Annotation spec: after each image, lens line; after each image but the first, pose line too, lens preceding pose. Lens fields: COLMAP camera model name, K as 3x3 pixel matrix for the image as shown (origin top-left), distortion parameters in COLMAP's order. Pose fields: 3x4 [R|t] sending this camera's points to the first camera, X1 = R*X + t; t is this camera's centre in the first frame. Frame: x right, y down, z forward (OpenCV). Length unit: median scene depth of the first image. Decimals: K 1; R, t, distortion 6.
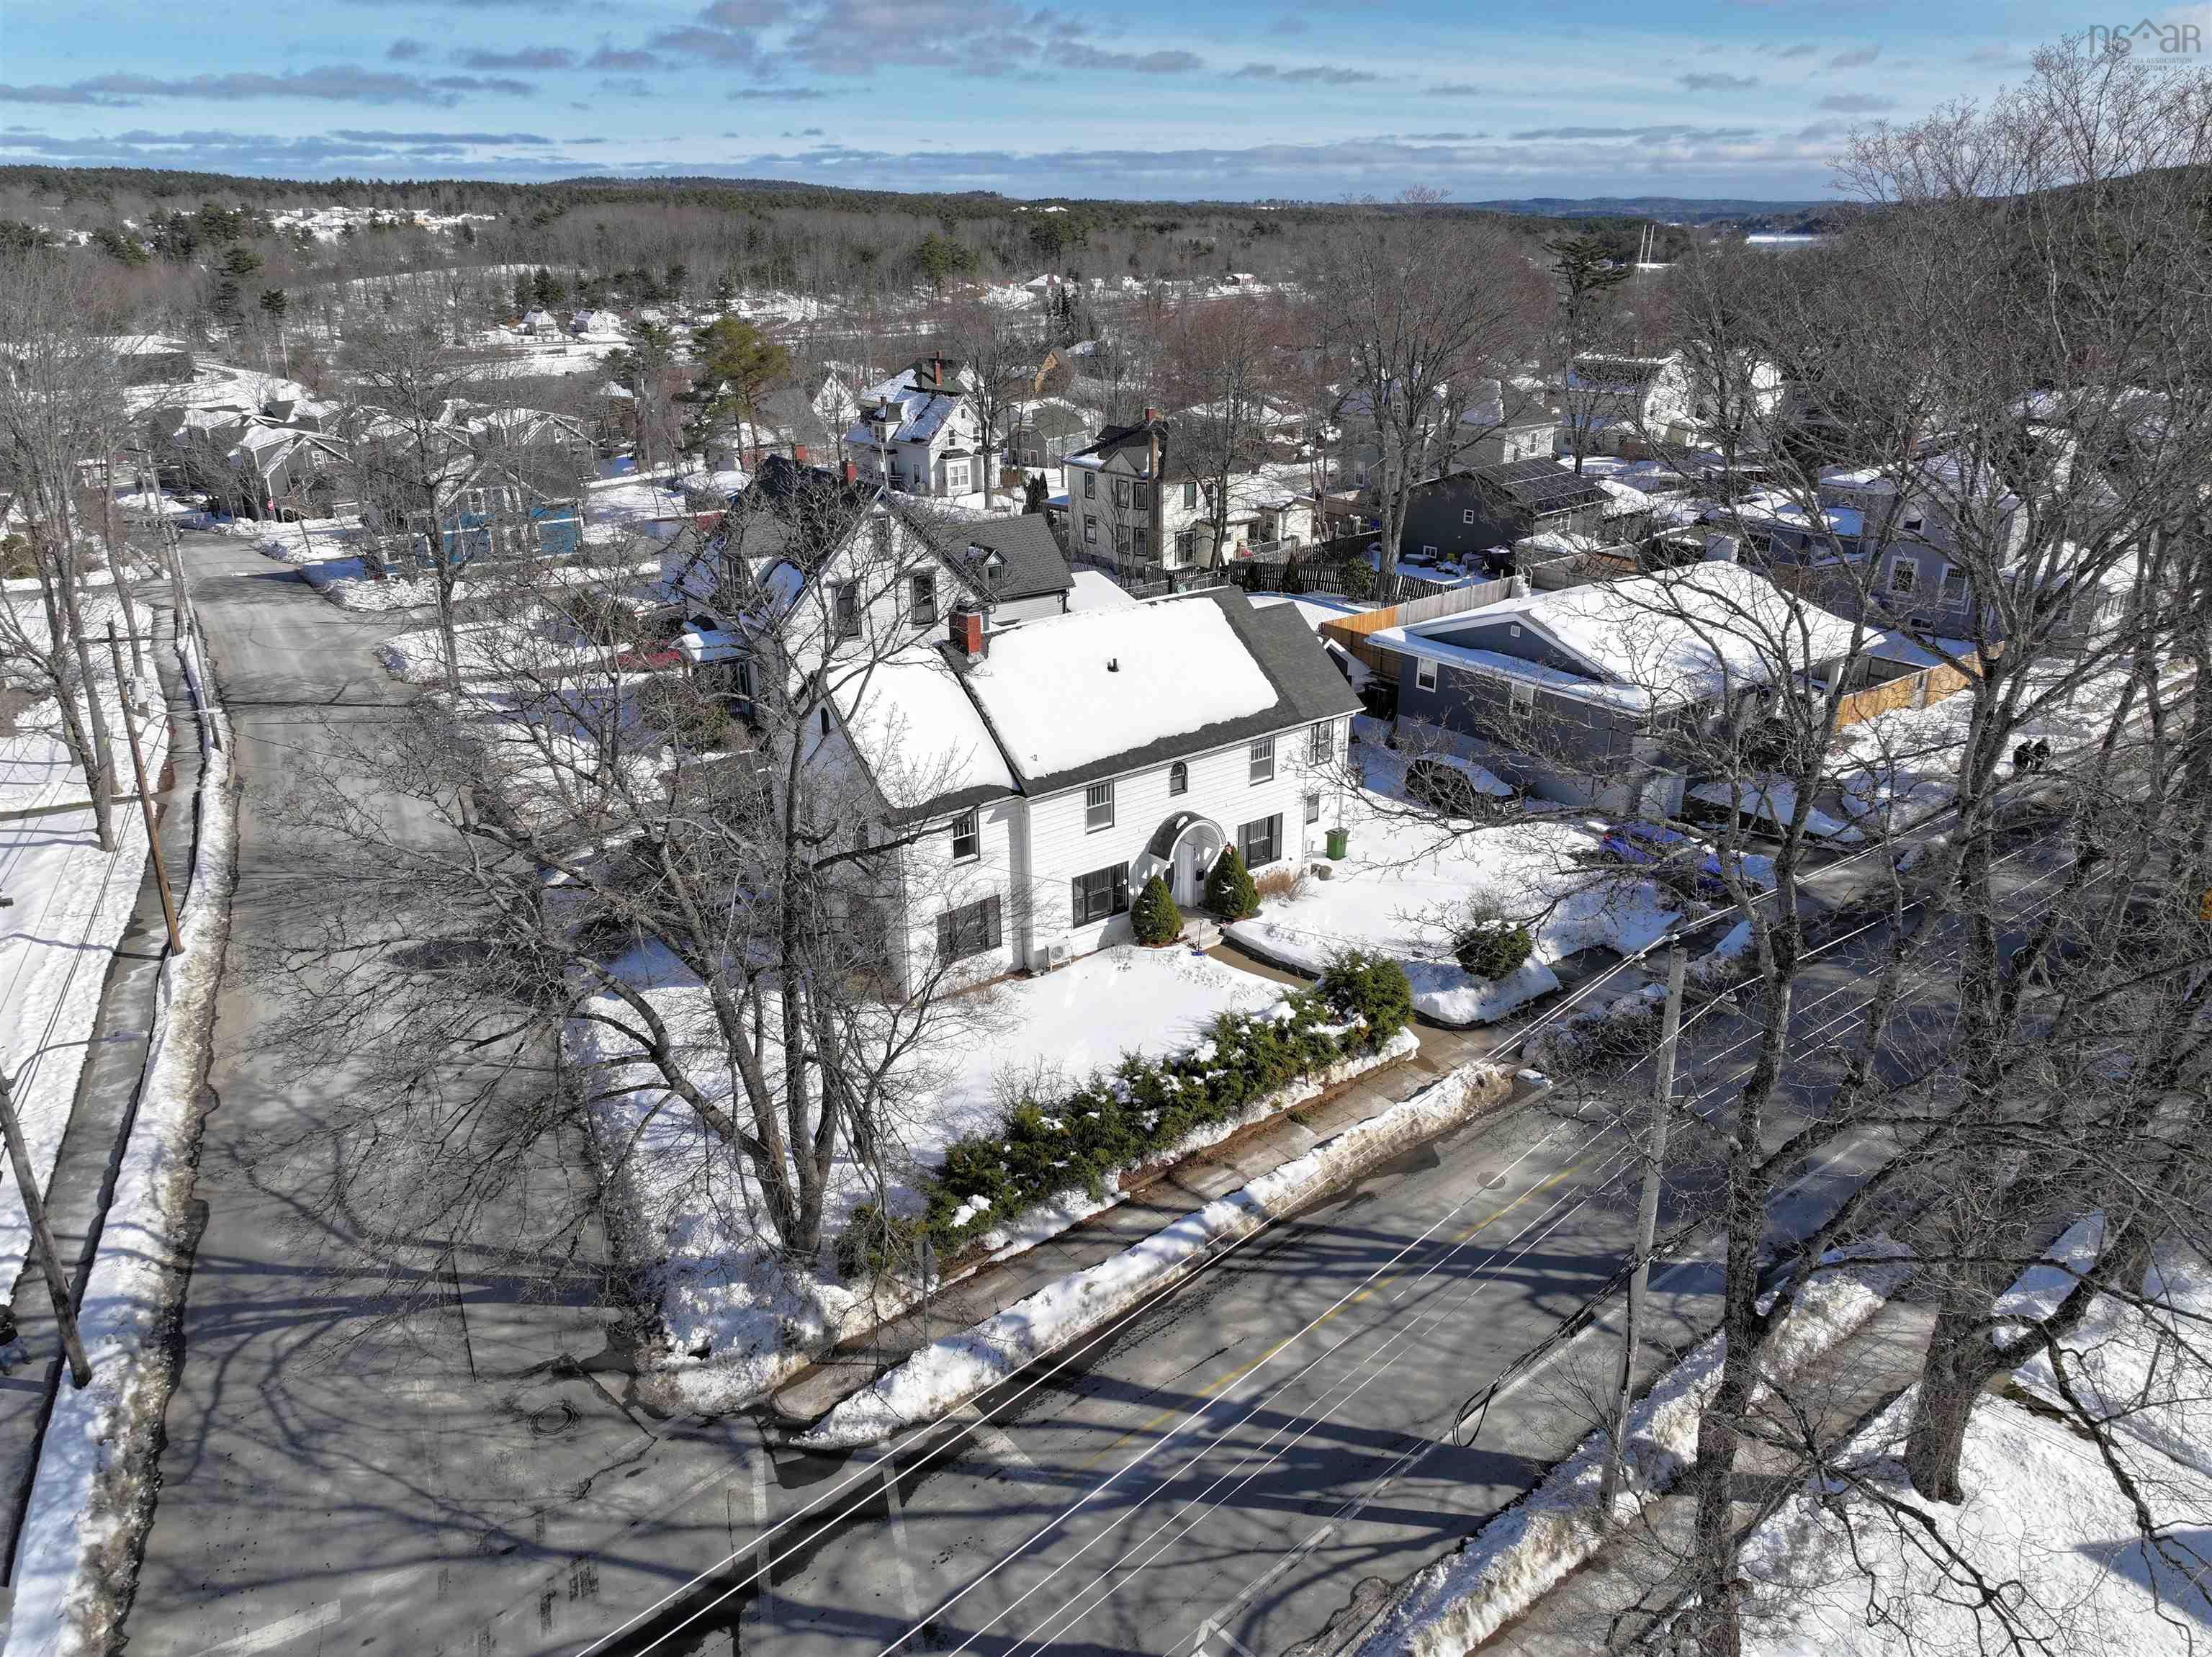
lens RADIAL K [[1575.3, 0, 1107.6], [0, 1575.3, 821.2], [0, 0, 1]] dist [0.009692, 0.002081]
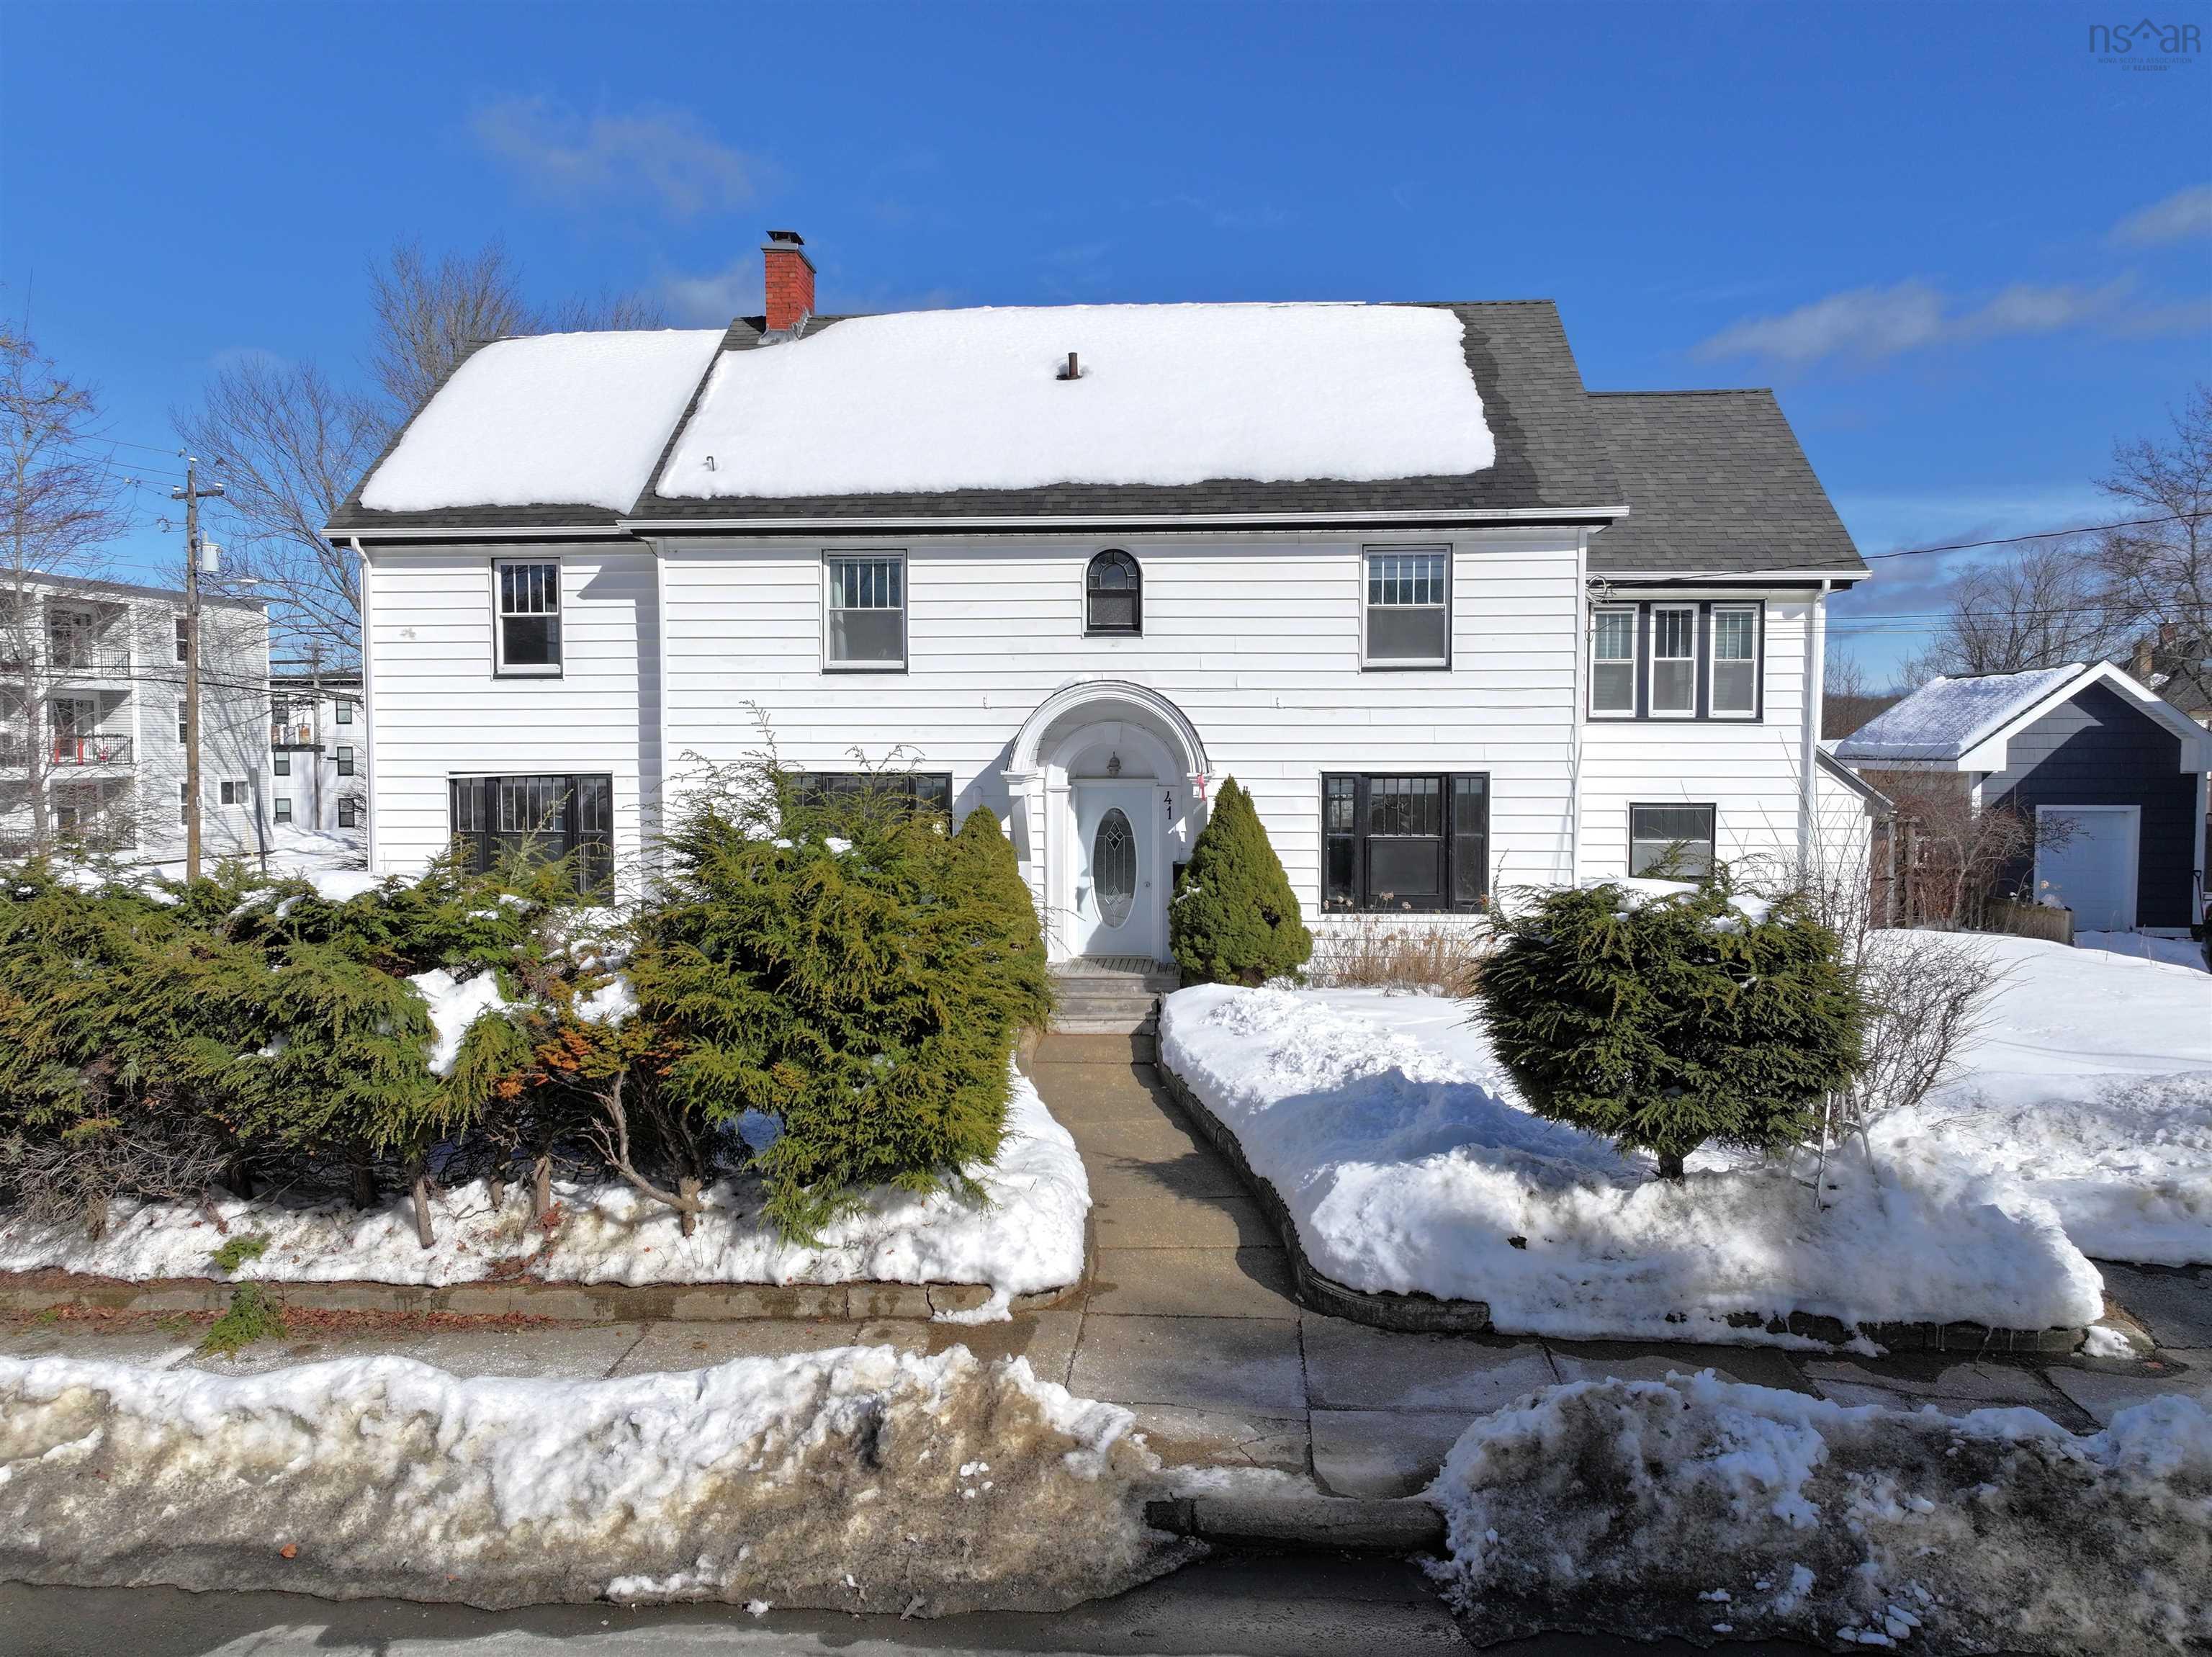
lens RADIAL K [[1575.3, 0, 1095.7], [0, 1575.3, 835.3], [0, 0, 1]] dist [0.009692, 0.002081]
pose [[0.733575, 0.045280, -0.678098, 0.312336], [-0.245233, 0.948190, -0.201981, 0.111206], [0.633820, 0.314461, 0.706673, 0.735919]]
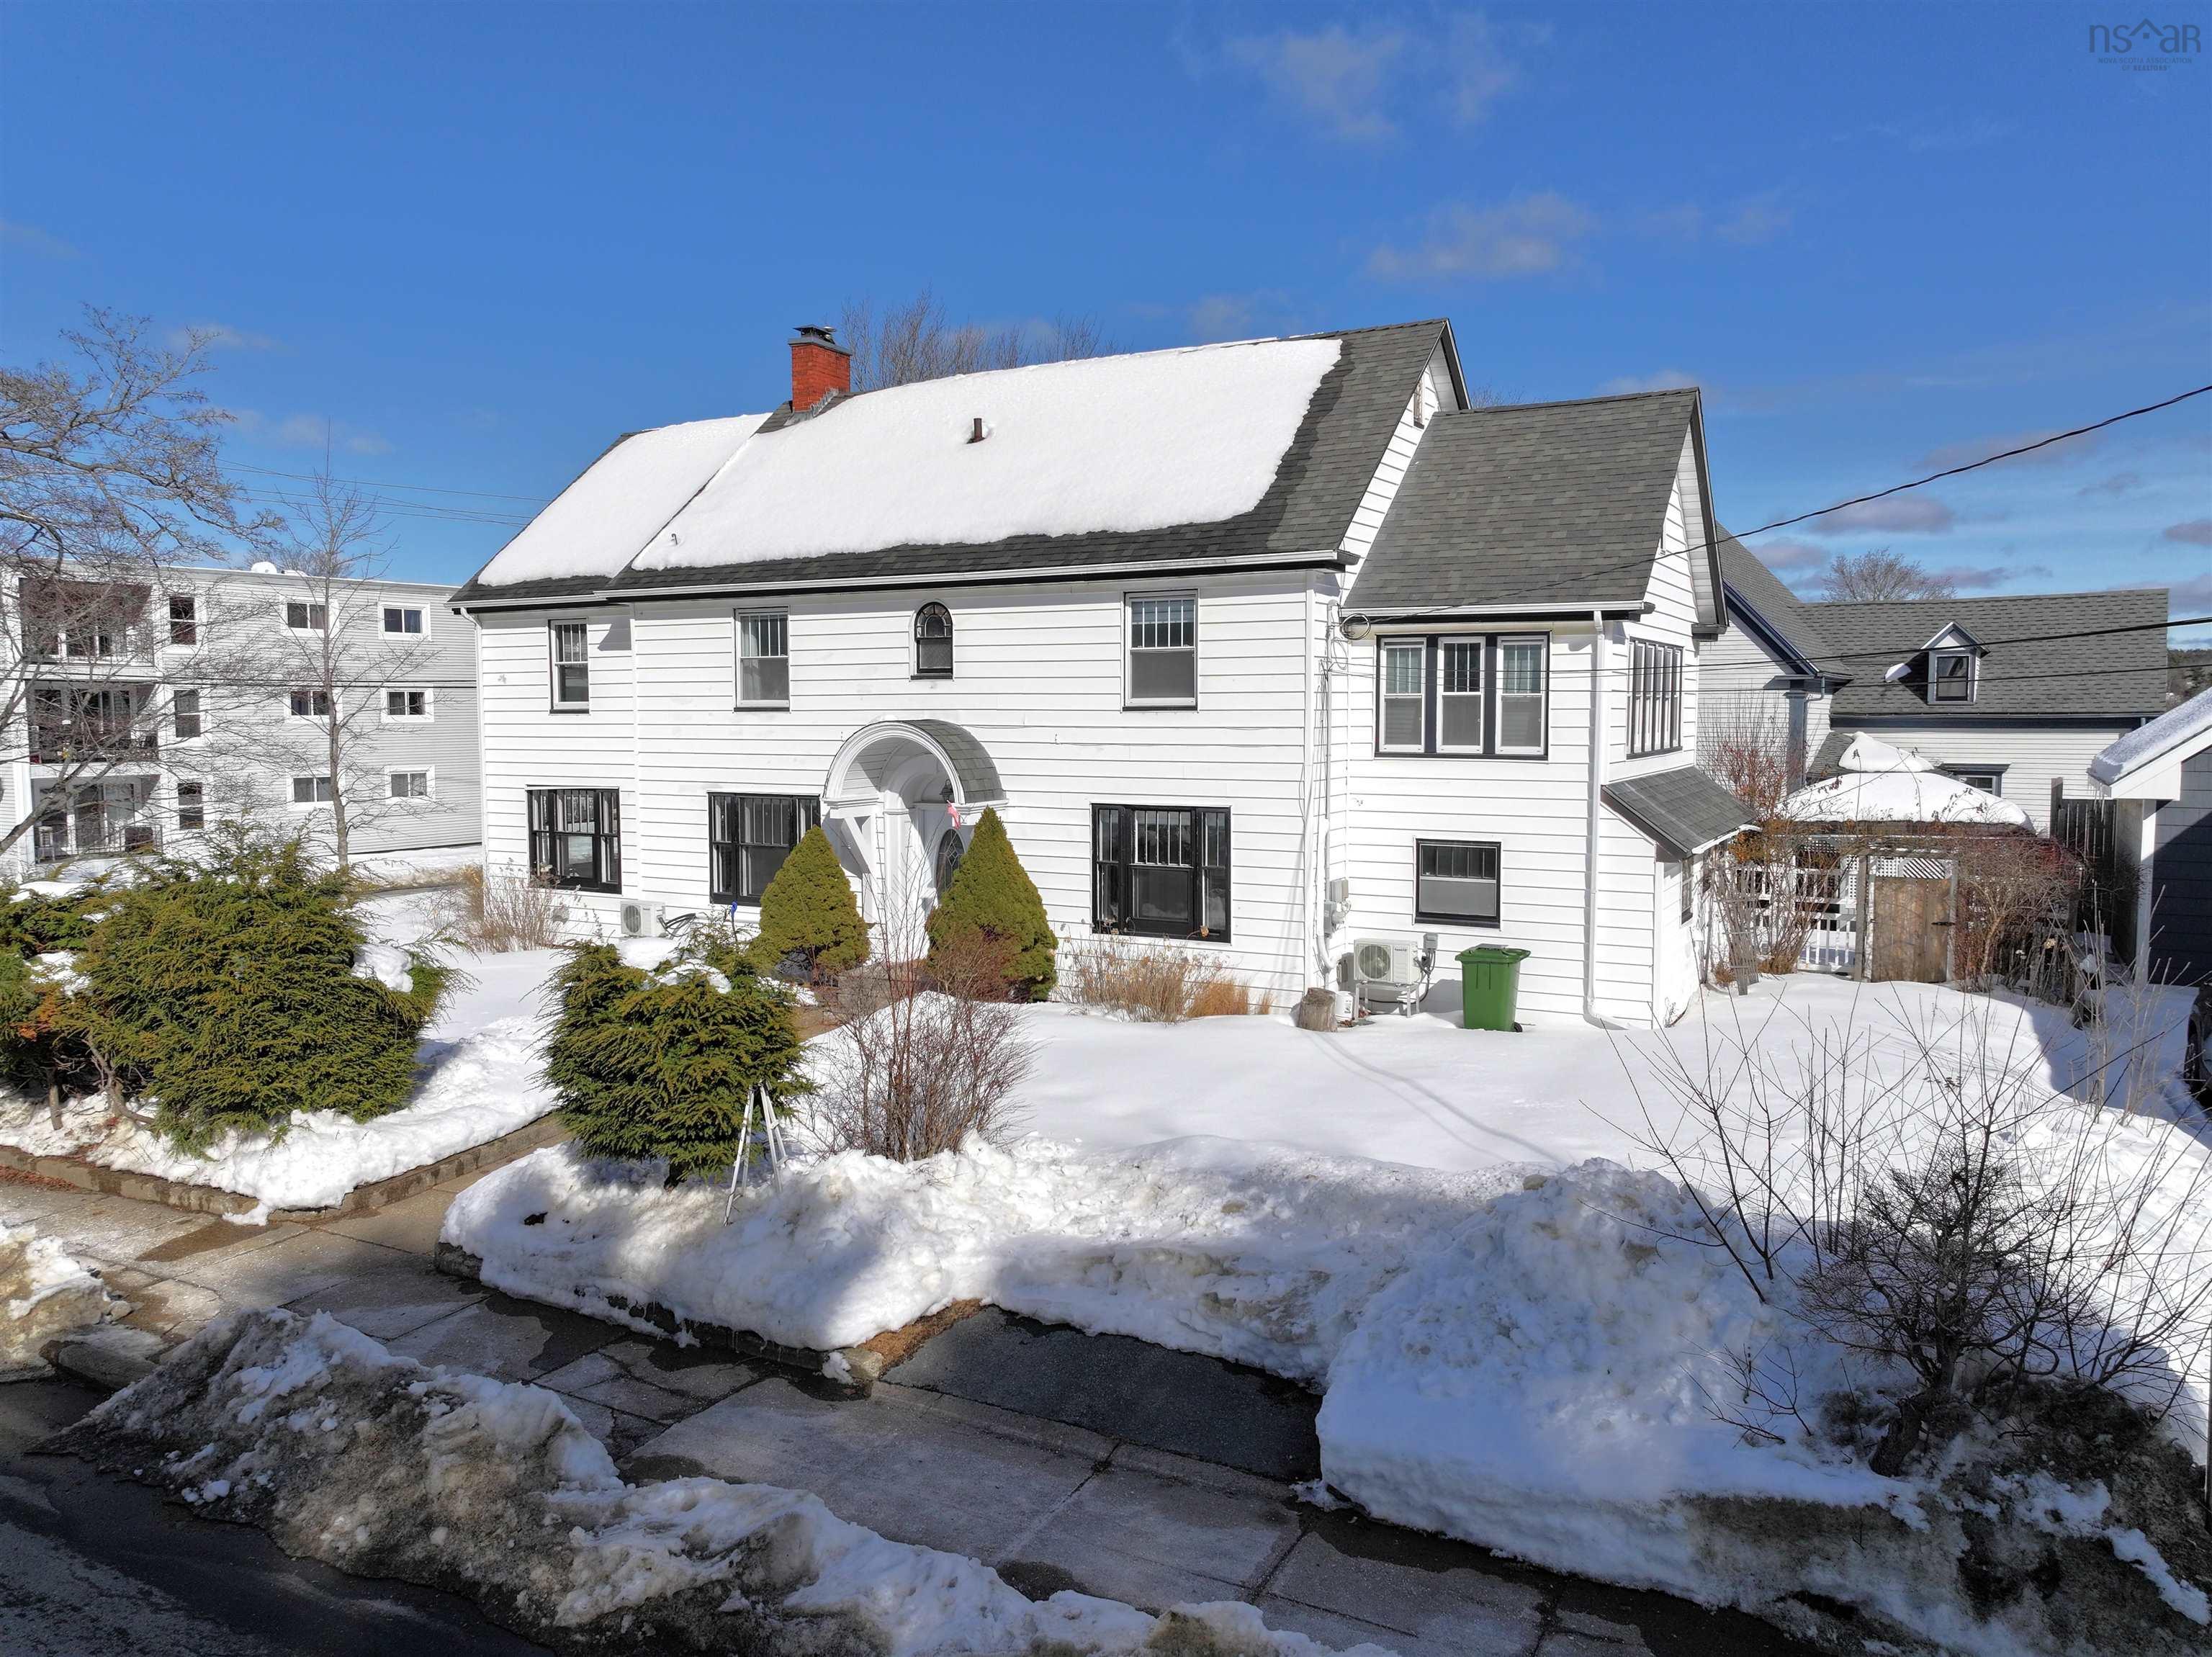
lens RADIAL K [[1575.3, 0, 1105.5], [0, 1575.3, 834.1], [0, 0, 1]] dist [0.009692, 0.002081]
pose [[0.377624, 0.080558, -0.922448, 0.482045], [-0.328644, 0.943011, -0.052184, 0.031694], [0.865675, 0.322863, 0.382578, 0.887851]]
